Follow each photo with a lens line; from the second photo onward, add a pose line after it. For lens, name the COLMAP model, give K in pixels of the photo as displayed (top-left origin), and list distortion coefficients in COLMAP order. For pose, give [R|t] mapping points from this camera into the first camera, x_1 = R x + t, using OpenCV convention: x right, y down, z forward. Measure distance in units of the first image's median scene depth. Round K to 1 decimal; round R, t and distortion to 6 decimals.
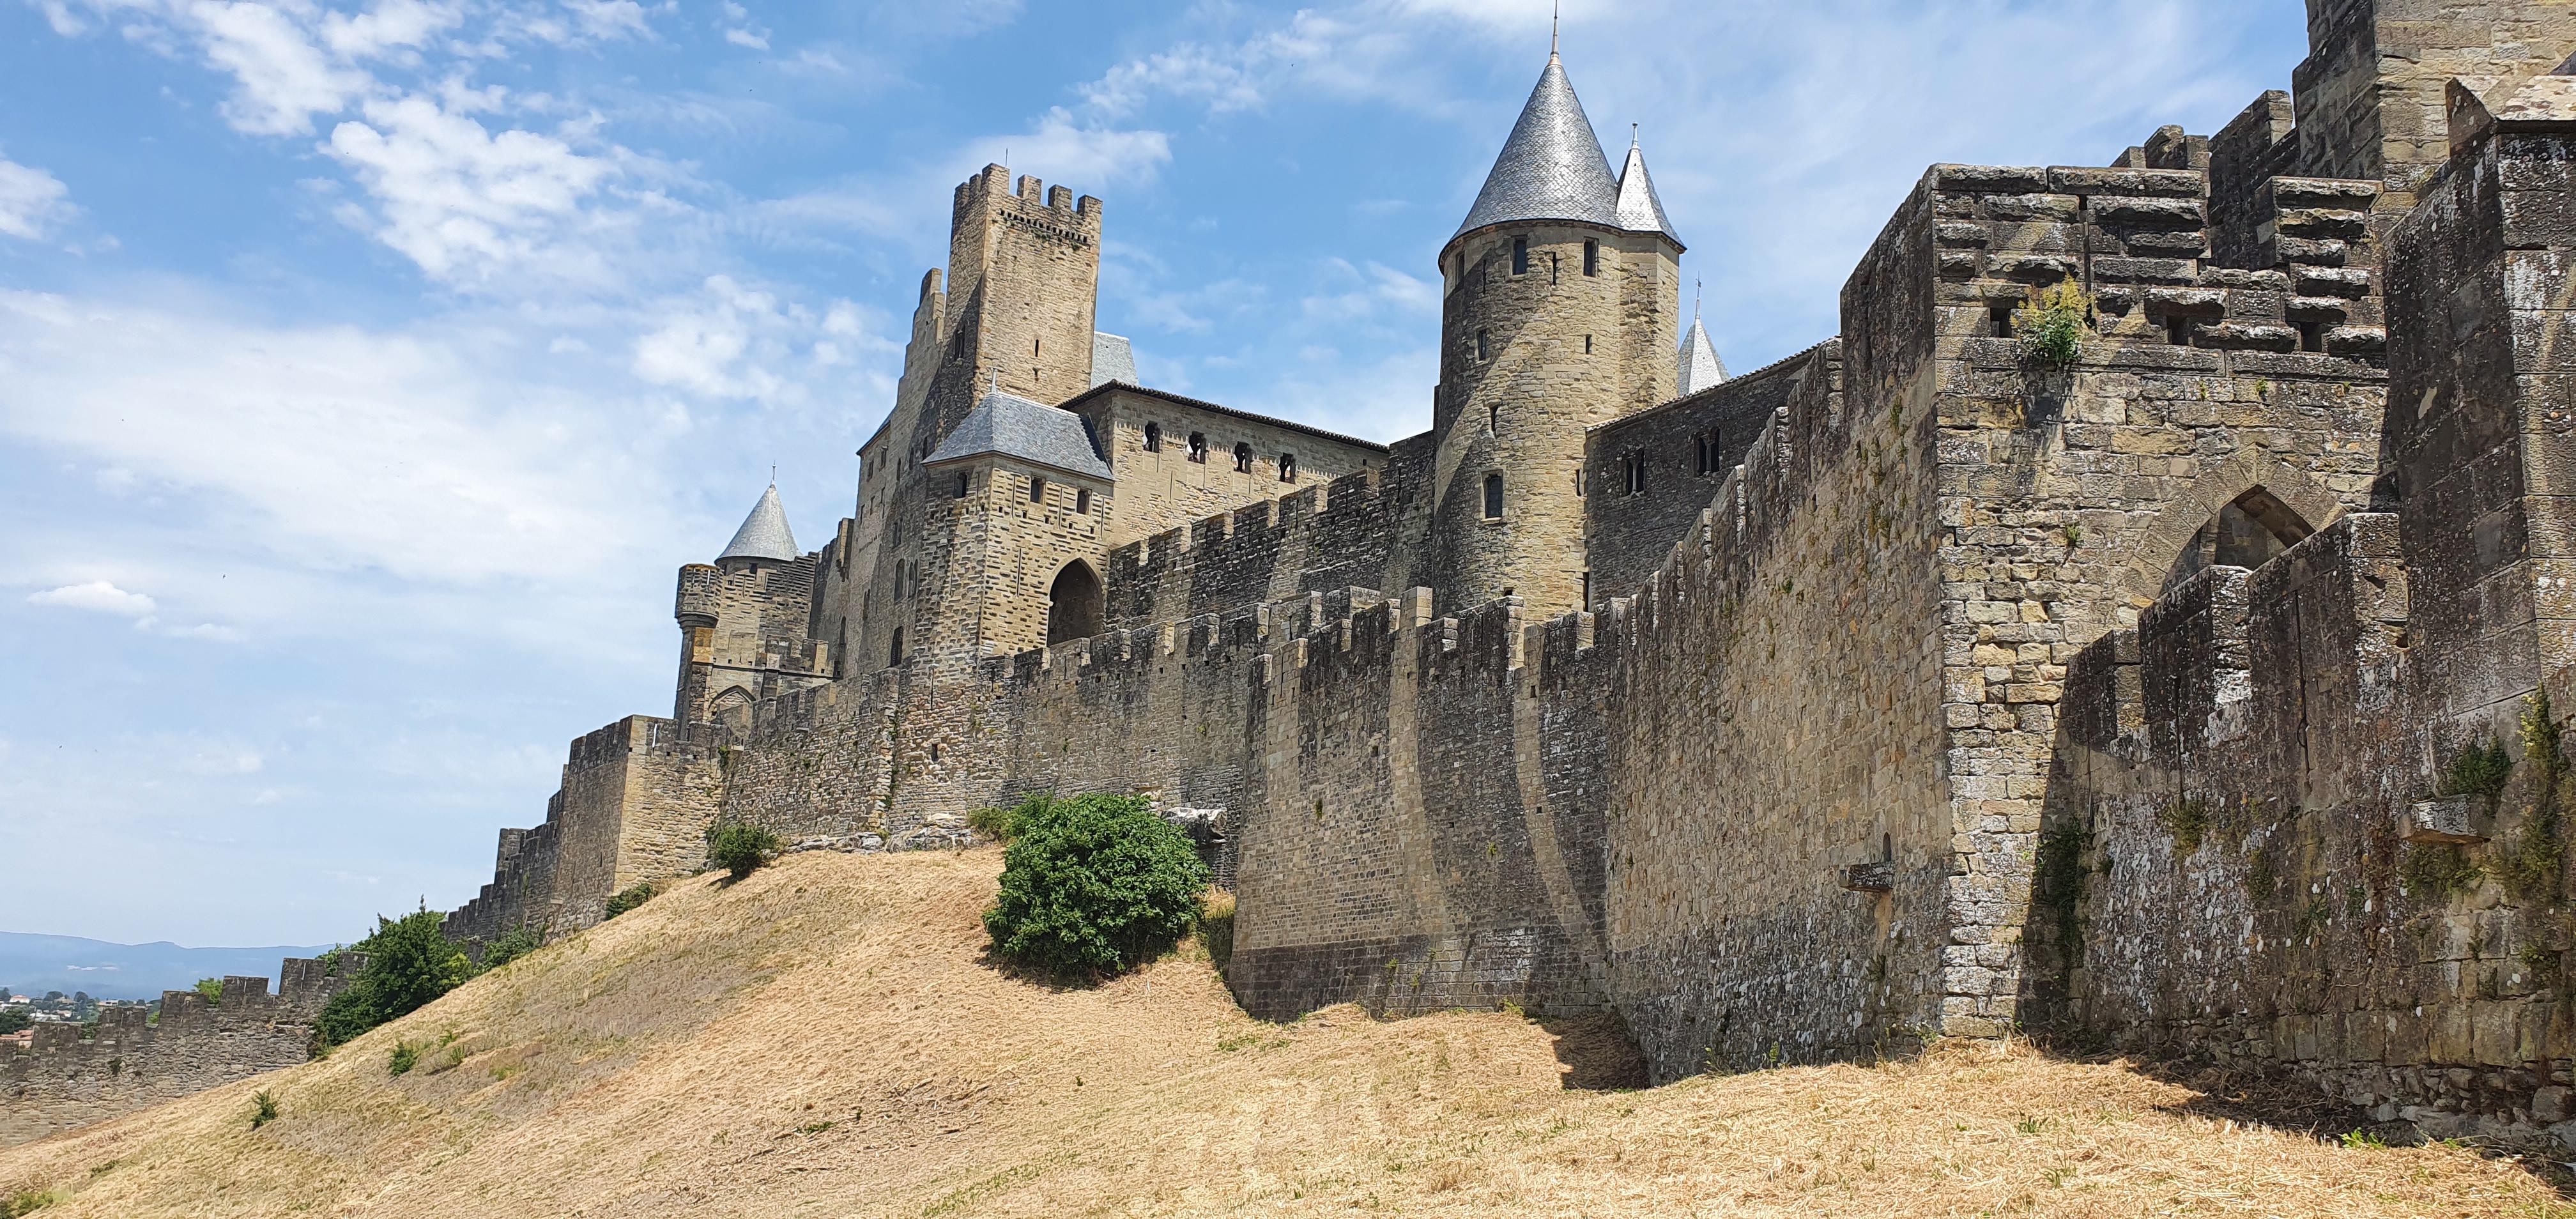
lens RADIAL K [[1954.6, 0, 1383.0], [0, 1954.6, 666.7], [0, 0, 1]] dist [0.039222, -0.004670]
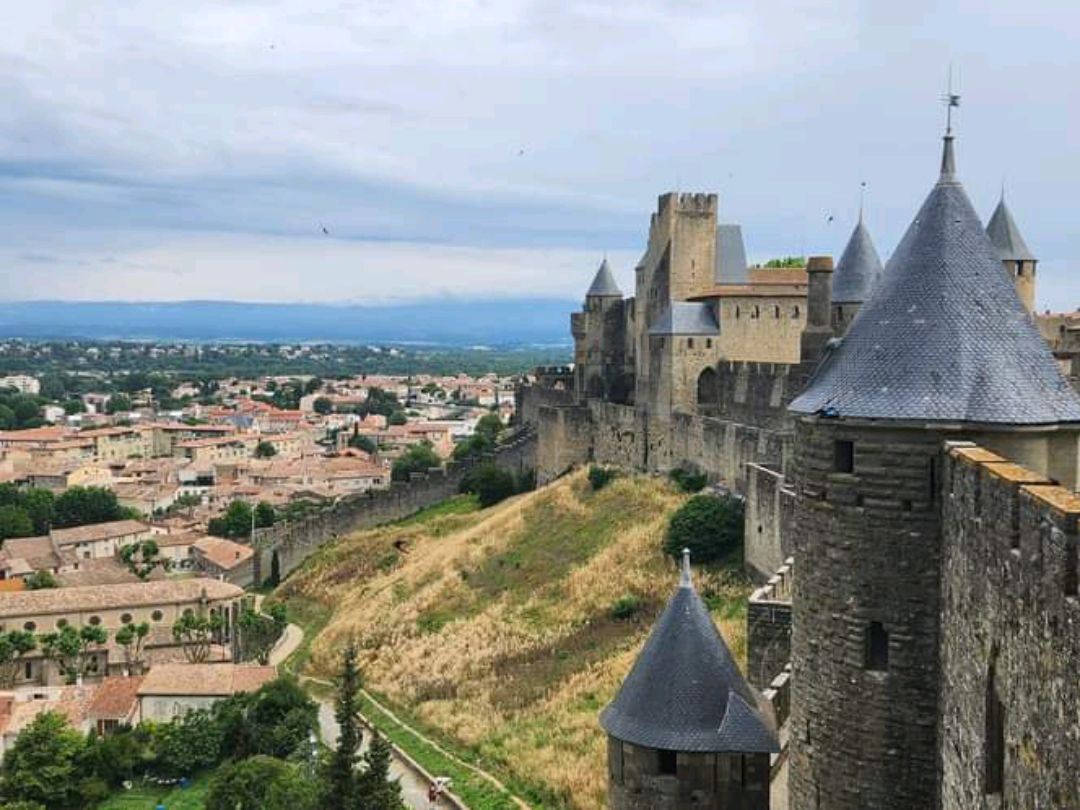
lens RADIAL K [[1106.6, 0, 540.0], [0, 1106.6, 405.0], [0, 0, 1]] dist [0.109327, -0.201906]
pose [[0.922819, -0.011043, -0.385075, 0.287591], [0.098520, 0.973114, 0.208192, -0.460426], [0.372423, -0.230061, 0.899096, -0.604346]]
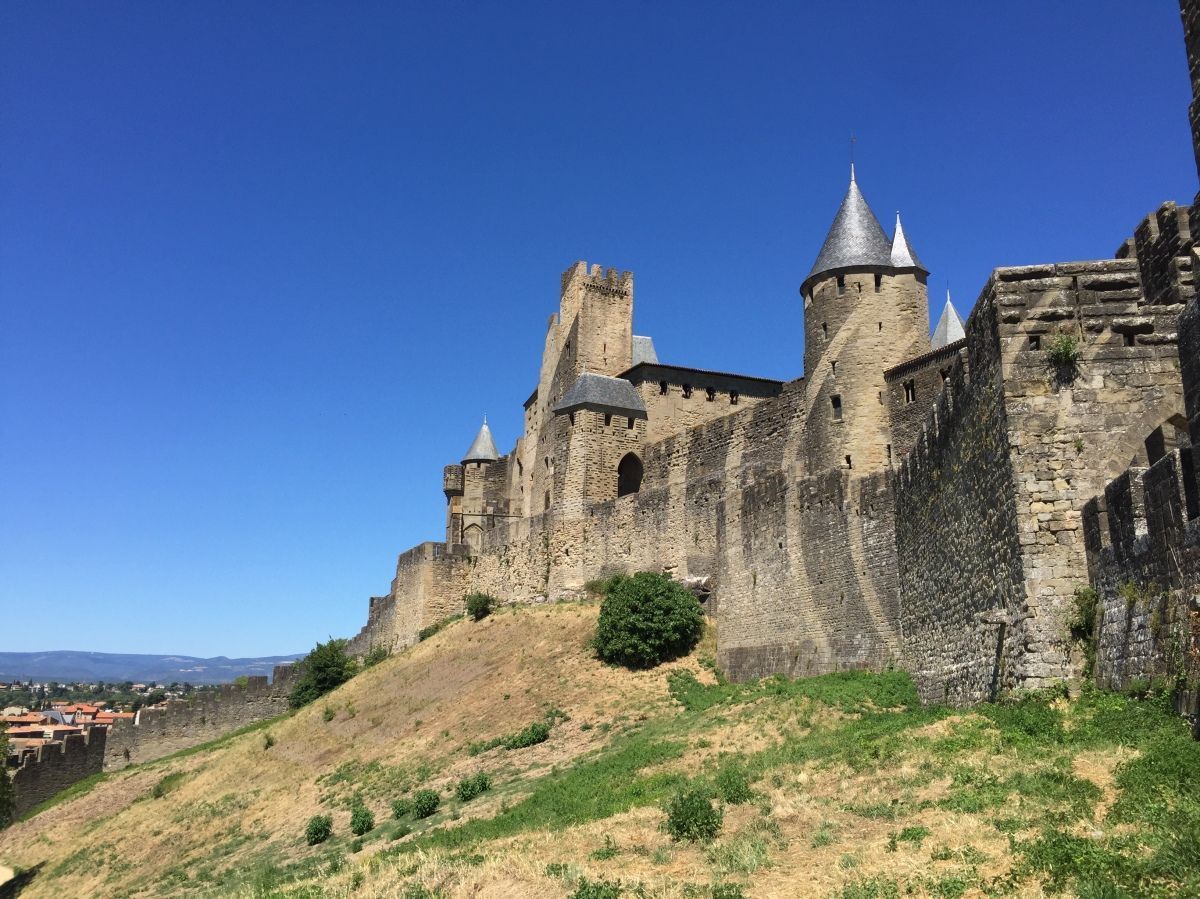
lens RADIAL K [[1021.4, 0, 600.0], [0, 1021.4, 449.5], [0, 0, 1]] dist [0.071513, -0.104378]
pose [[0.978541, -0.071592, -0.193213, 0.020350], [0.063232, 0.996790, -0.049102, -0.011698], [0.196108, 0.035831, 0.979927, -0.038621]]
